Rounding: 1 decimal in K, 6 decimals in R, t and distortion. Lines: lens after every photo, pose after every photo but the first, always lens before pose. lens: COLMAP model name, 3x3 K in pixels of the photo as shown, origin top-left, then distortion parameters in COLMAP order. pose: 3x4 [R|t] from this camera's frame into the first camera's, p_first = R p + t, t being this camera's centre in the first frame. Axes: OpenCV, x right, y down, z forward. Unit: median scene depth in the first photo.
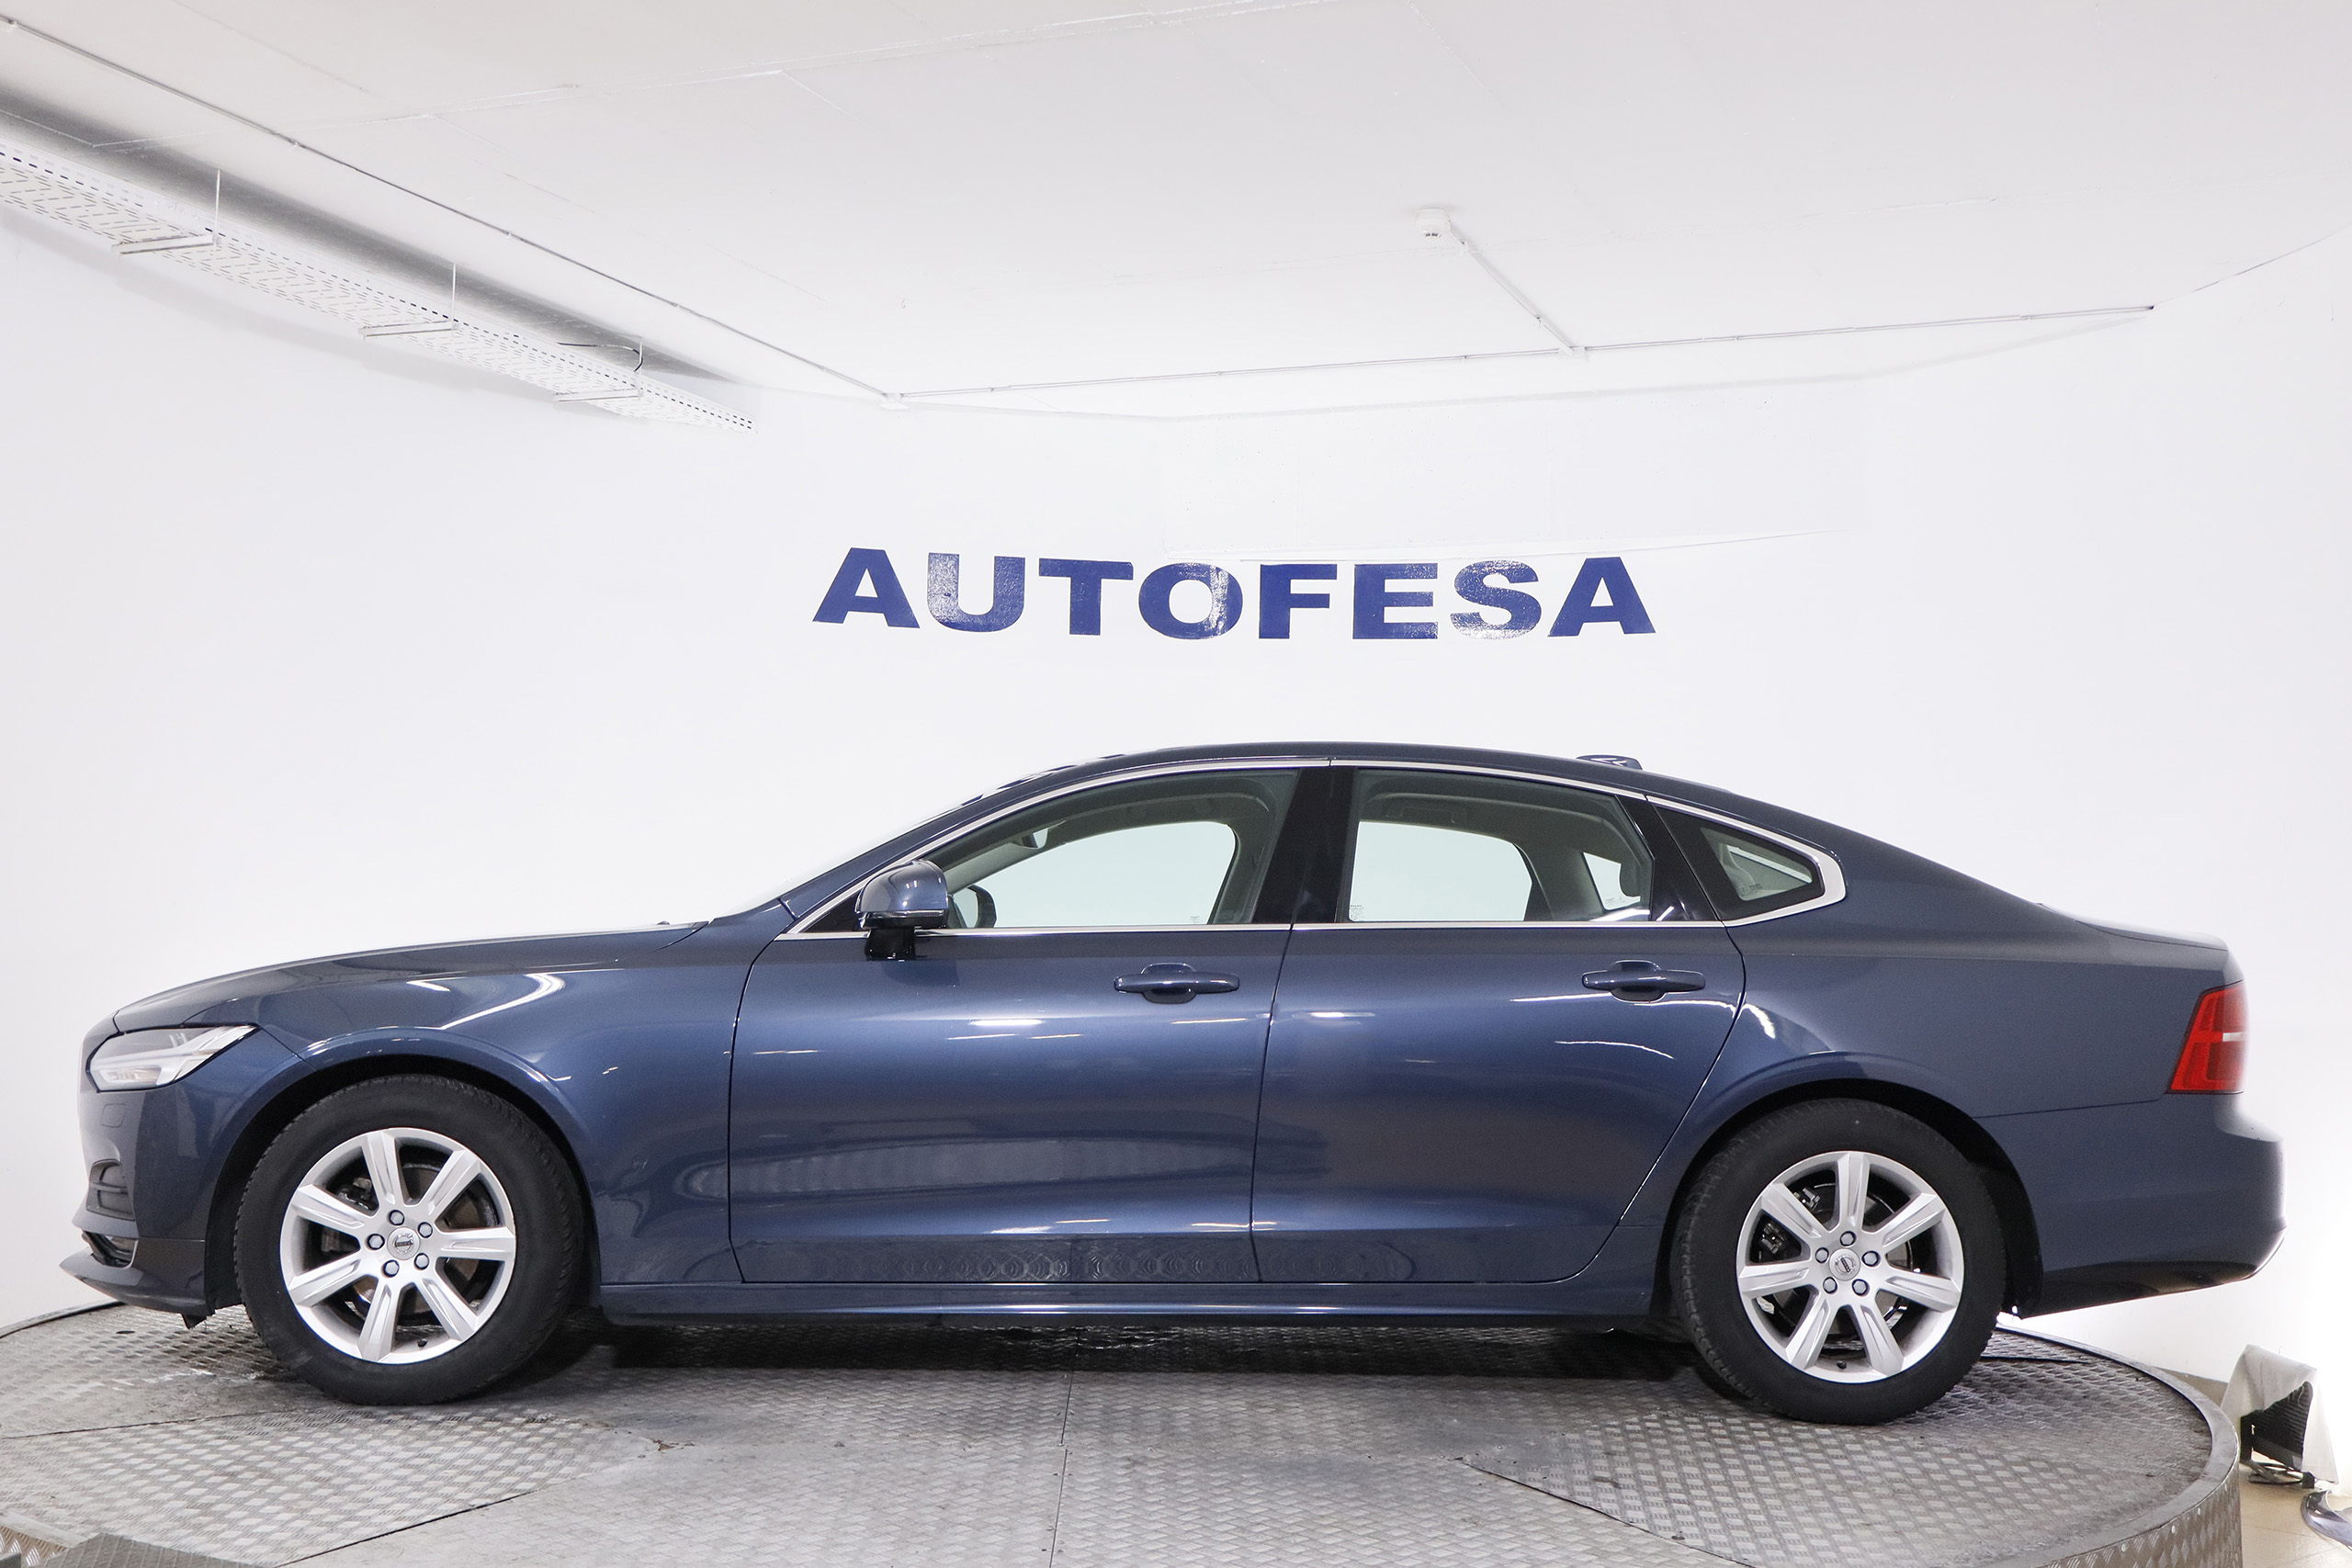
lens RADIAL K [[2547.5, 0, 1176.0], [0, 2547.5, 784.0], [0, 0, 1]] dist [-0.000820, 0.005013]
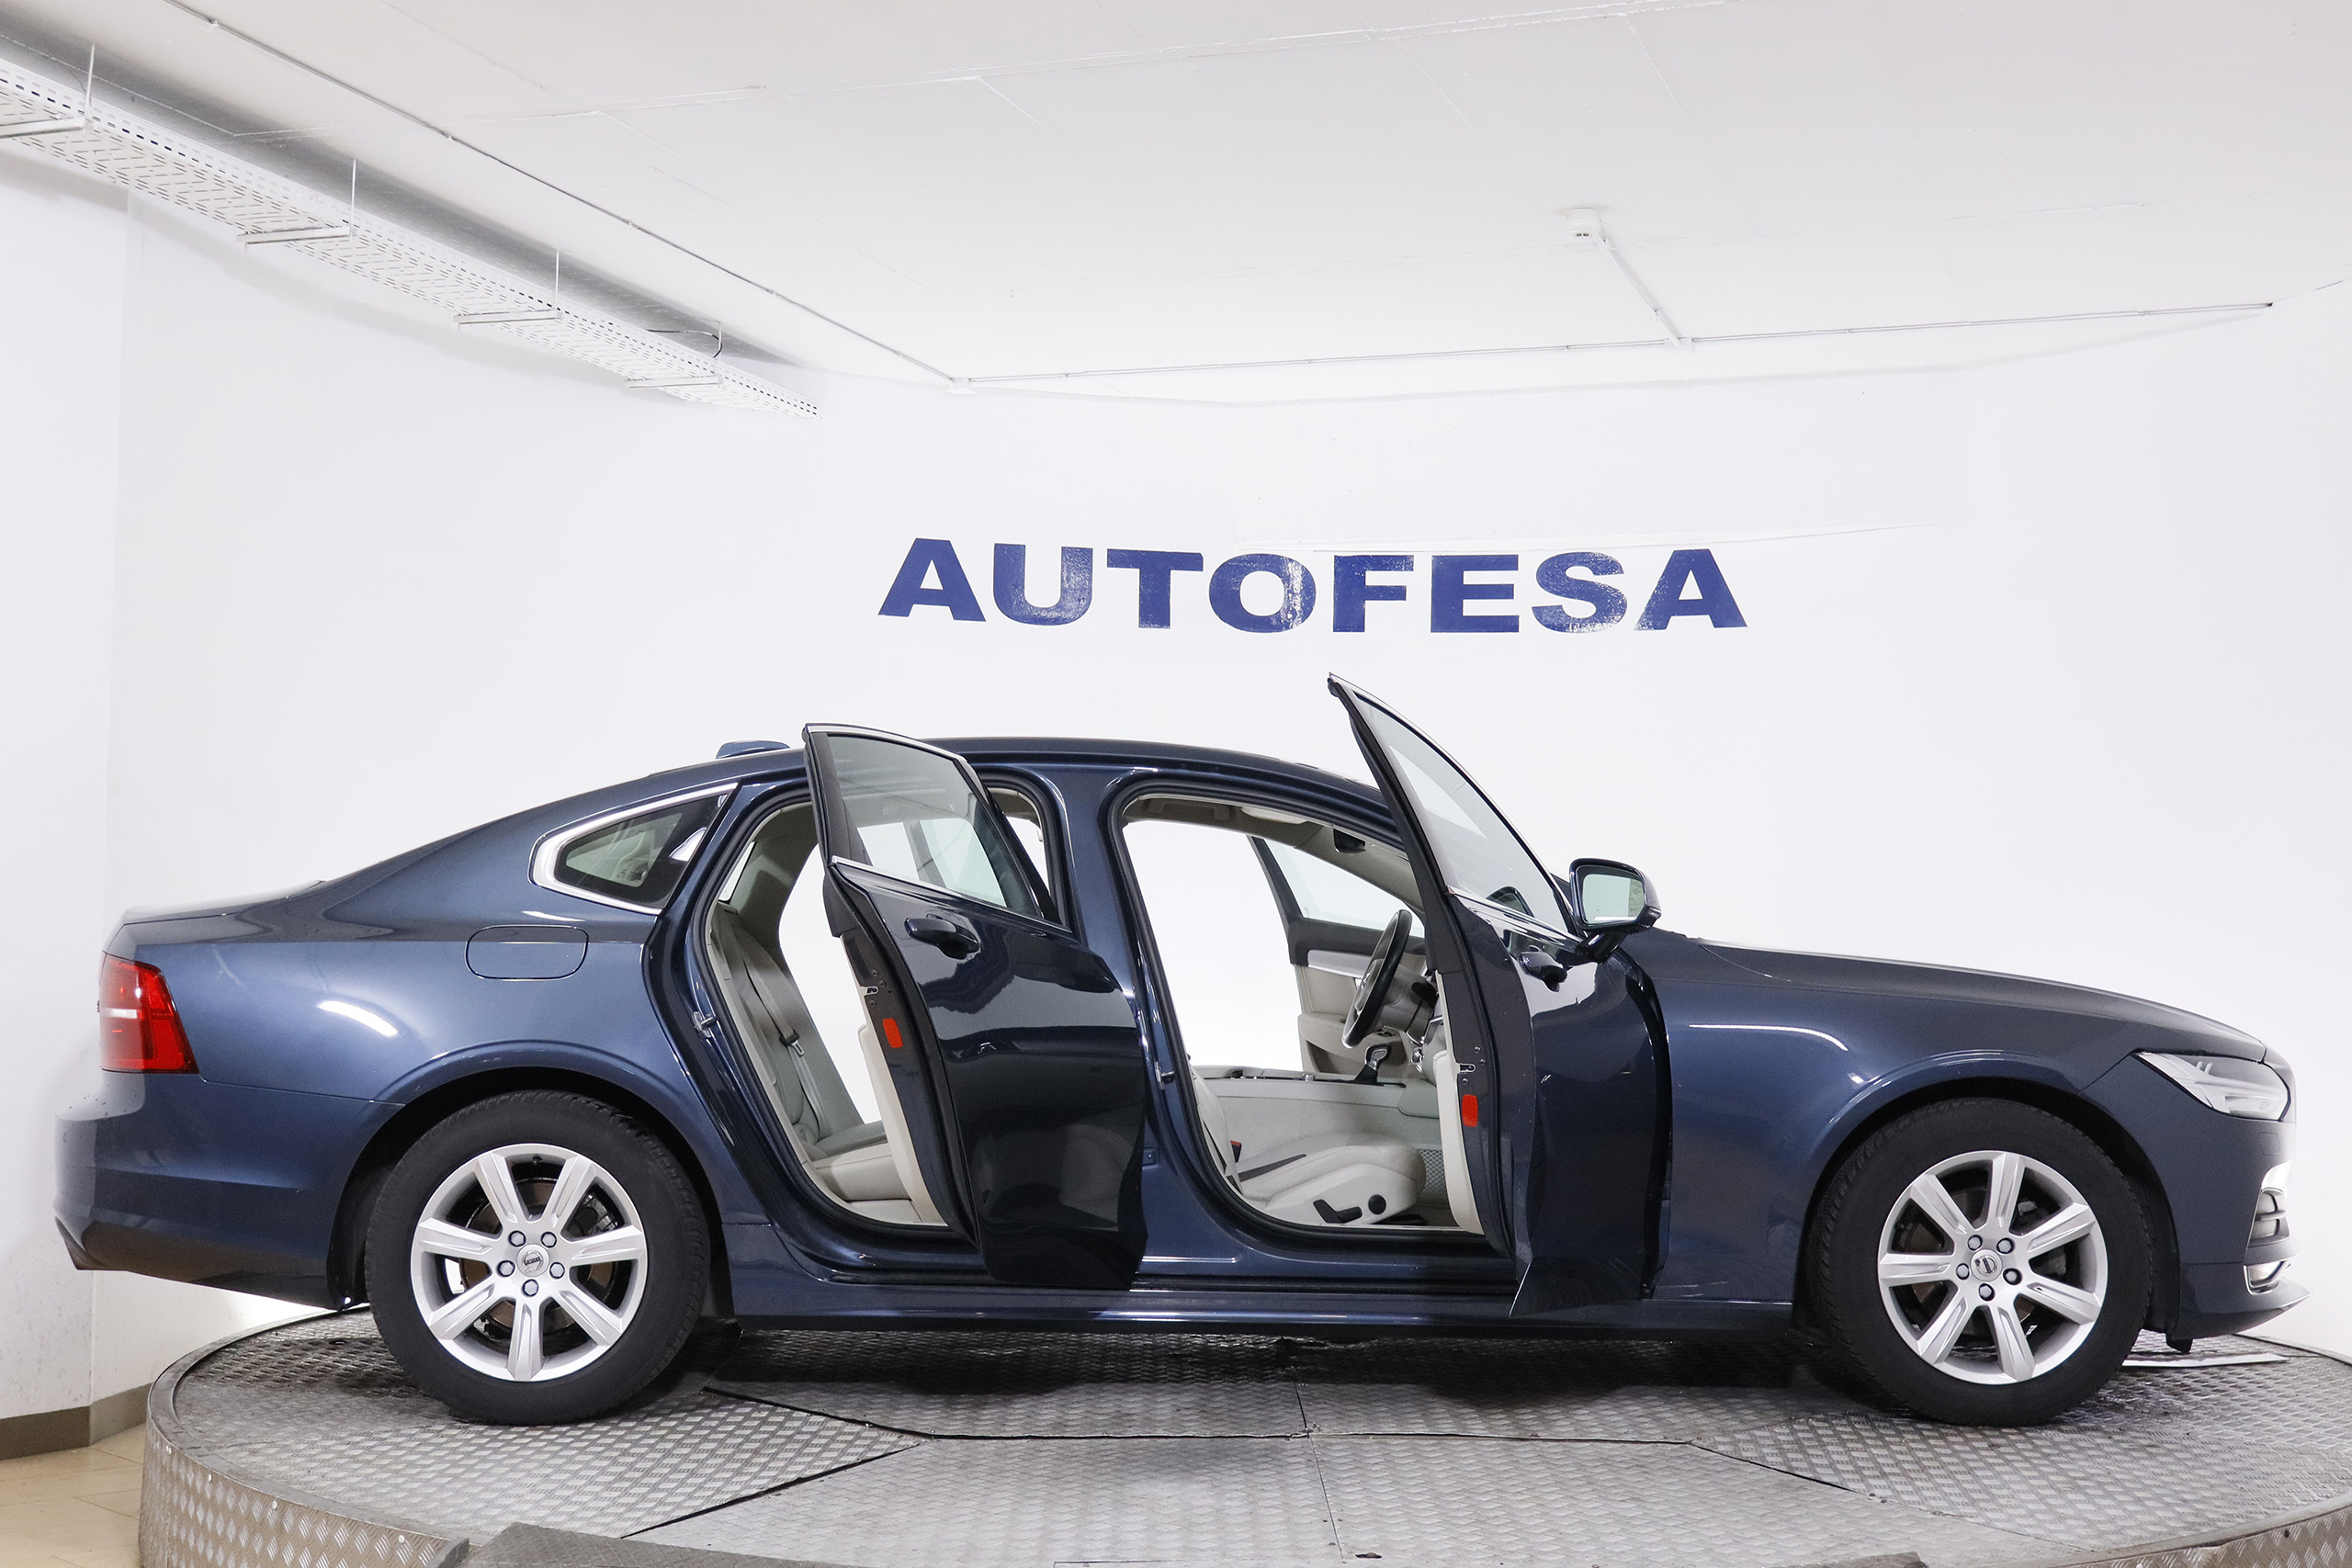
lens RADIAL K [[2824.3, 0, 1176.0], [0, 2824.3, 784.0], [0, 0, 1]] dist [0.009567, 0.027854]
pose [[0.998425, -0.003492, 0.055999, -0.106358], [0.003195, 0.999980, 0.005388, -0.006354], [-0.056017, -0.005201, 0.998416, -0.083815]]
